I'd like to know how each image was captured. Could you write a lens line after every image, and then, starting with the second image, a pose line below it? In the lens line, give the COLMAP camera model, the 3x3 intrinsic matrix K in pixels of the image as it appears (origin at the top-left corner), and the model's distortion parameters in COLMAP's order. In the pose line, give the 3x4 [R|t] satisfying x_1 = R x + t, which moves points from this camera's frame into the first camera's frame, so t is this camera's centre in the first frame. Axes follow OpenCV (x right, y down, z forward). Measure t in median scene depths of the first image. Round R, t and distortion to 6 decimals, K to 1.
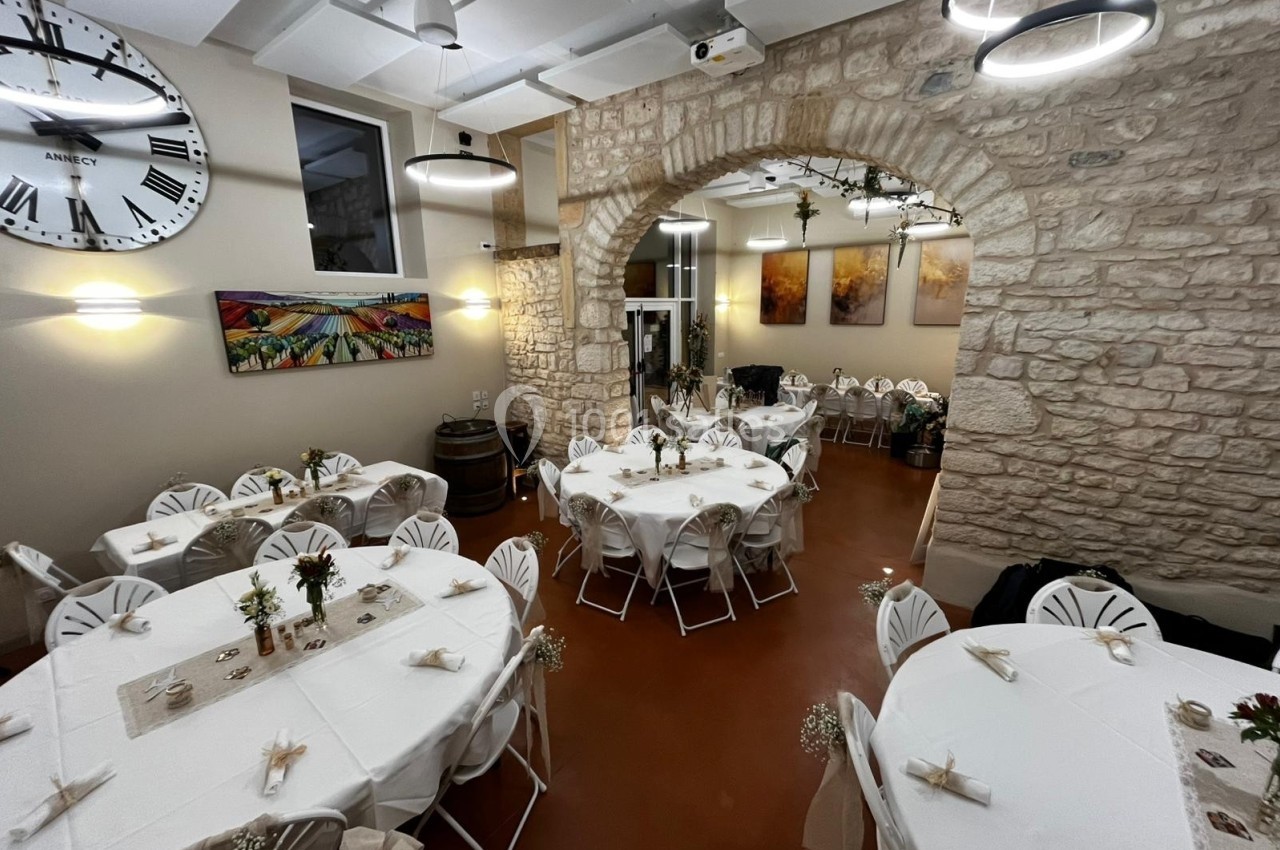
lens RADIAL K [[522.5, 0, 635.9], [0, 522.5, 424.9], [0, 0, 1]] dist [-0.001595, -0.000686]
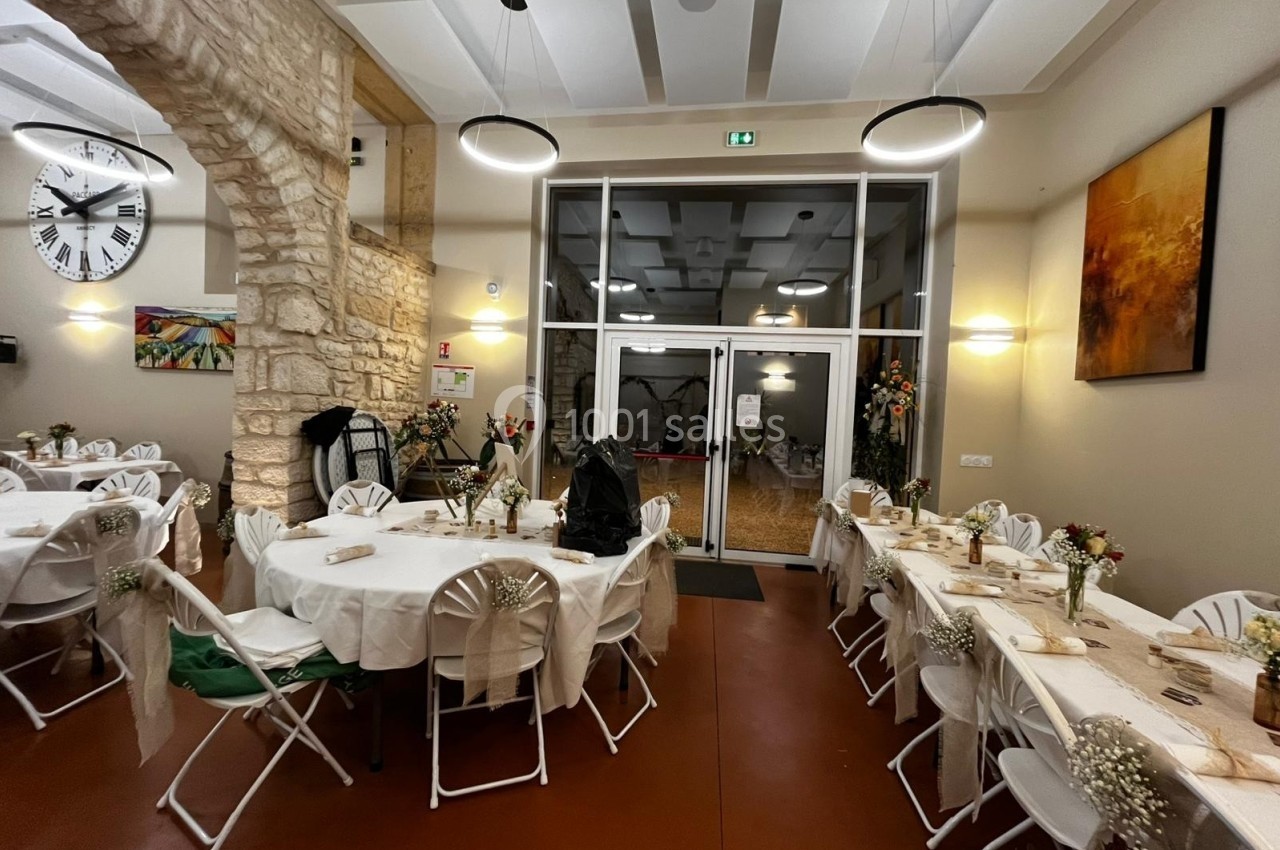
lens RADIAL K [[522.5, 0, 640.8], [0, 522.5, 423.1], [0, 0, 1]] dist [-0.001595, -0.000686]
pose [[0.477378, 0.061333, -0.876555, 1.026412], [-0.242719, 0.967953, -0.064458, -0.193670], [0.844510, 0.243527, 0.476966, 1.533874]]
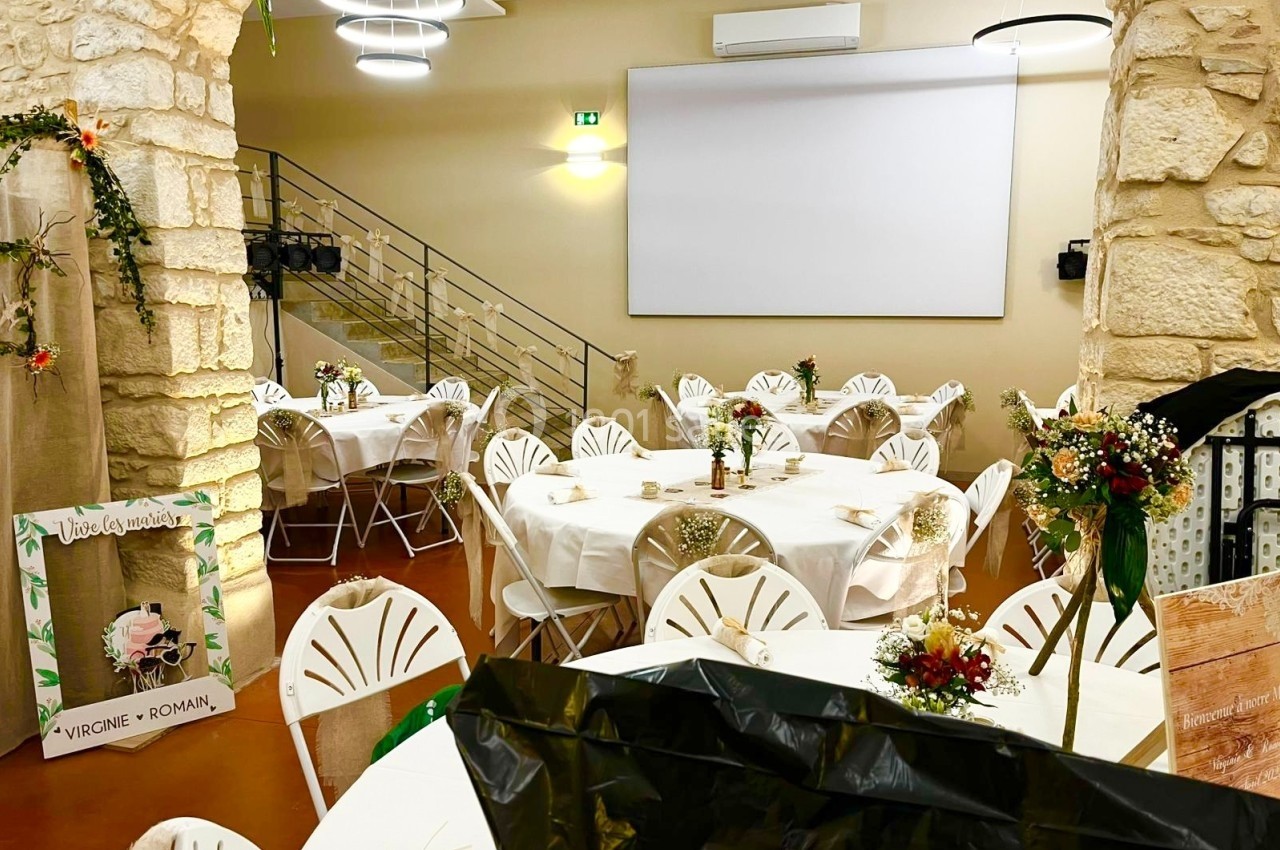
lens RADIAL K [[976.6, 0, 636.8], [0, 976.6, 415.4], [0, 0, 1]] dist [0.023159, -0.001416]
pose [[-0.935252, 0.059790, -0.348897, 0.531729], [-0.067168, 0.937751, 0.340751, -0.315440], [0.347552, 0.342122, -0.873018, 1.948307]]
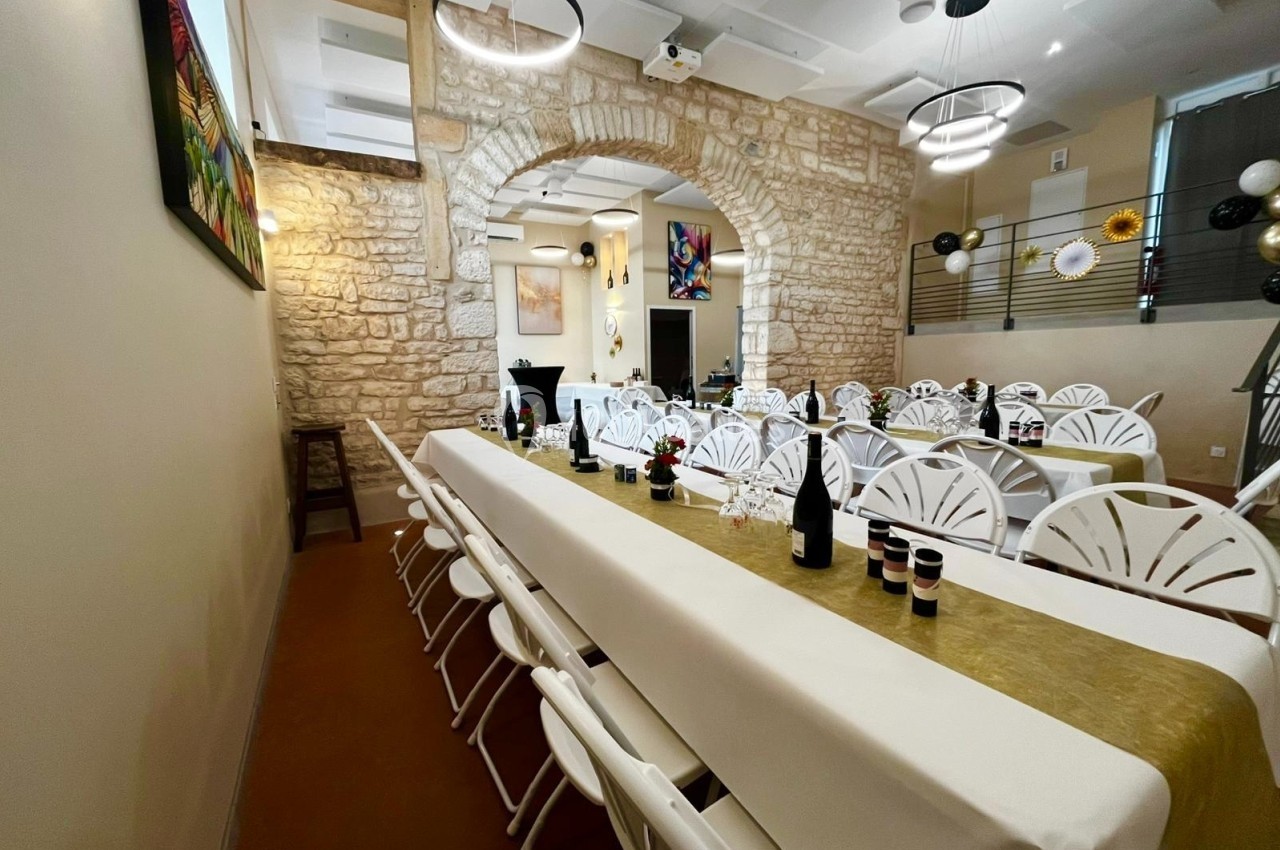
lens RADIAL K [[522.5, 0, 645.6], [0, 522.5, 423.1], [0, 0, 1]] dist [-0.001595, -0.000686]
pose [[0.381327, -0.108337, 0.918070, -1.016034], [0.219969, 0.975219, 0.023716, 0.089095], [-0.897888, 0.192903, 0.395708, 0.663726]]
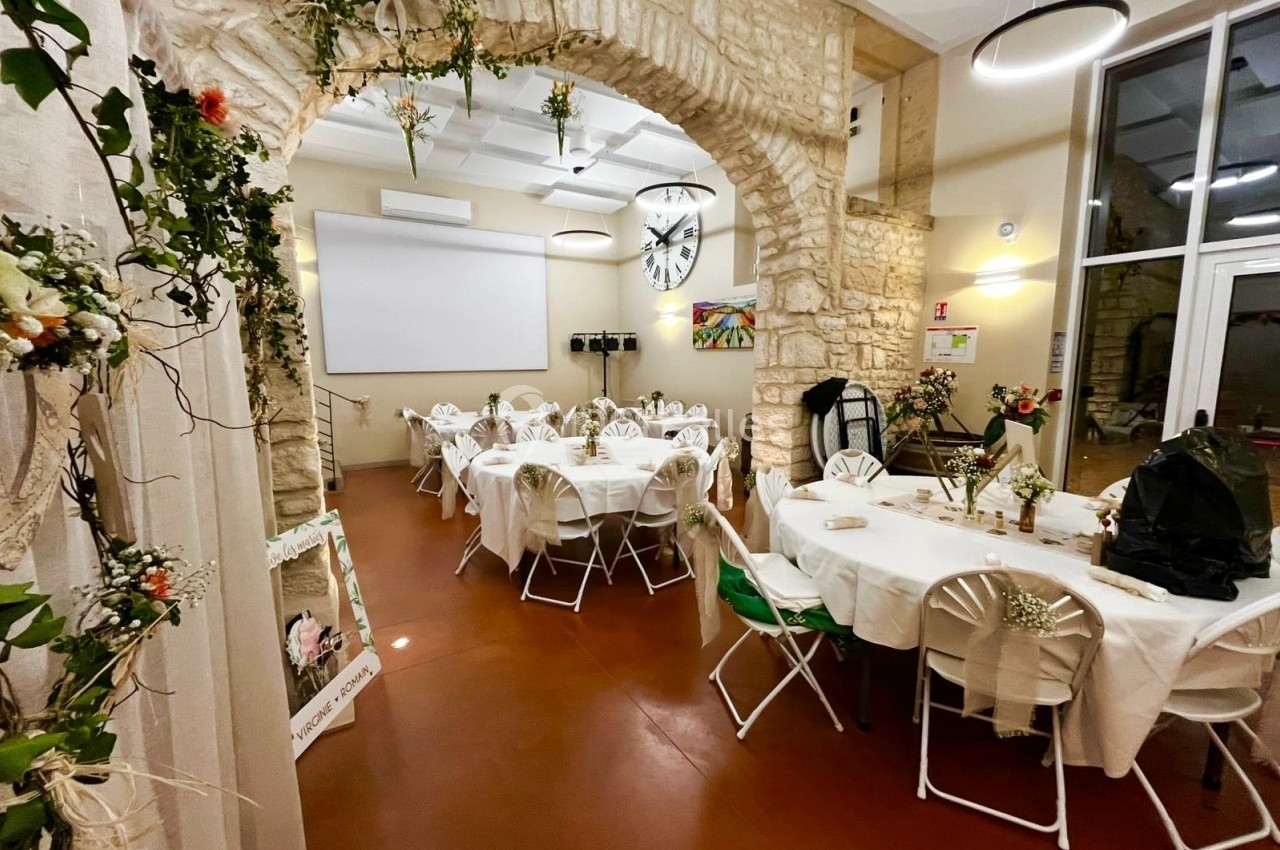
lens RADIAL K [[522.5, 0, 631.6], [0, 522.5, 423.3], [0, 0, 1]] dist [-0.001595, -0.000686]
pose [[-0.371309, 0.131563, -0.919141, 1.022661], [-0.198850, 0.955676, 0.217122, -0.209183], [0.906966, 0.263391, -0.328690, 1.516913]]
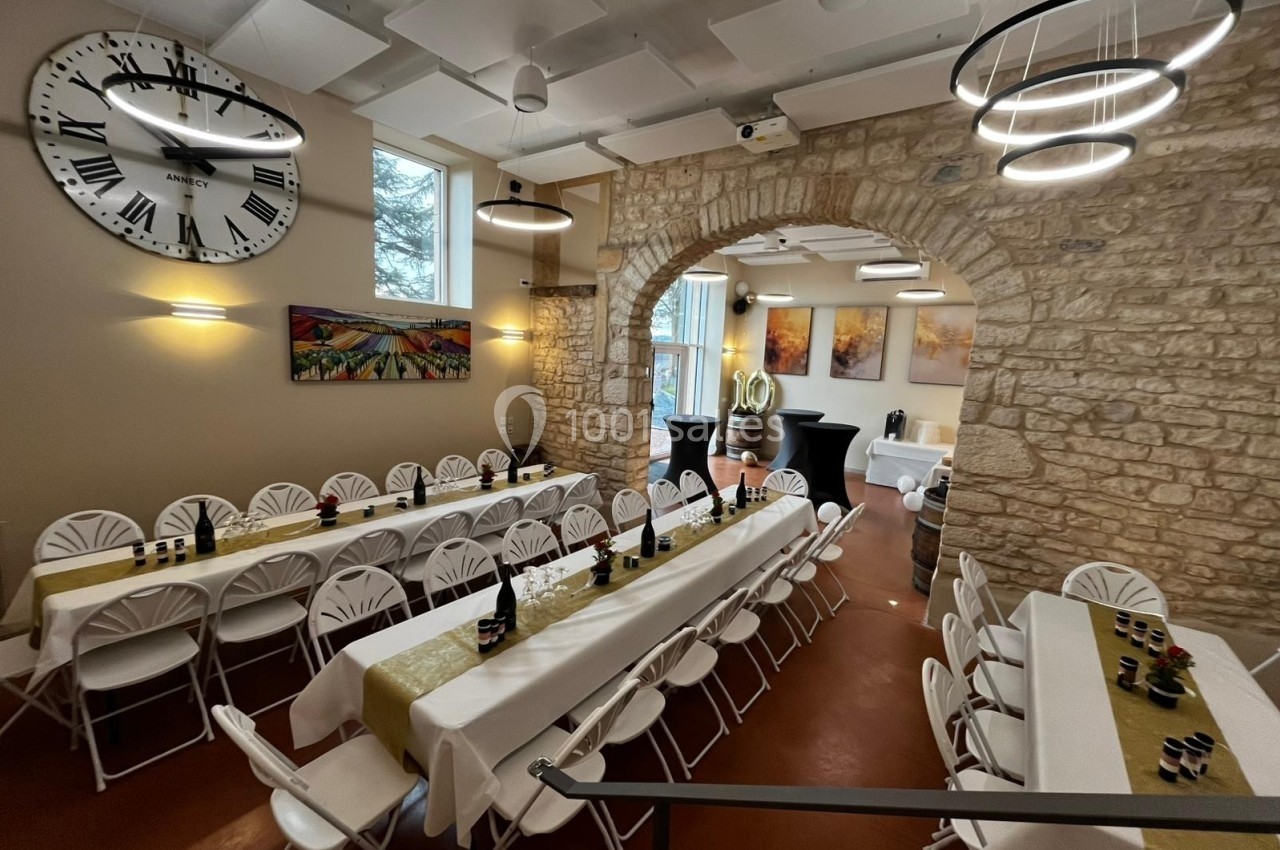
lens RADIAL K [[522.5, 0, 636.1], [0, 522.5, 424.1], [0, 0, 1]] dist [-0.001595, -0.000686]
pose [[0.997756, 0.061964, 0.025353, -0.097867], [-0.059554, 0.994447, -0.086762, 0.041324], [-0.030588, 0.085057, 0.995906, -0.084436]]
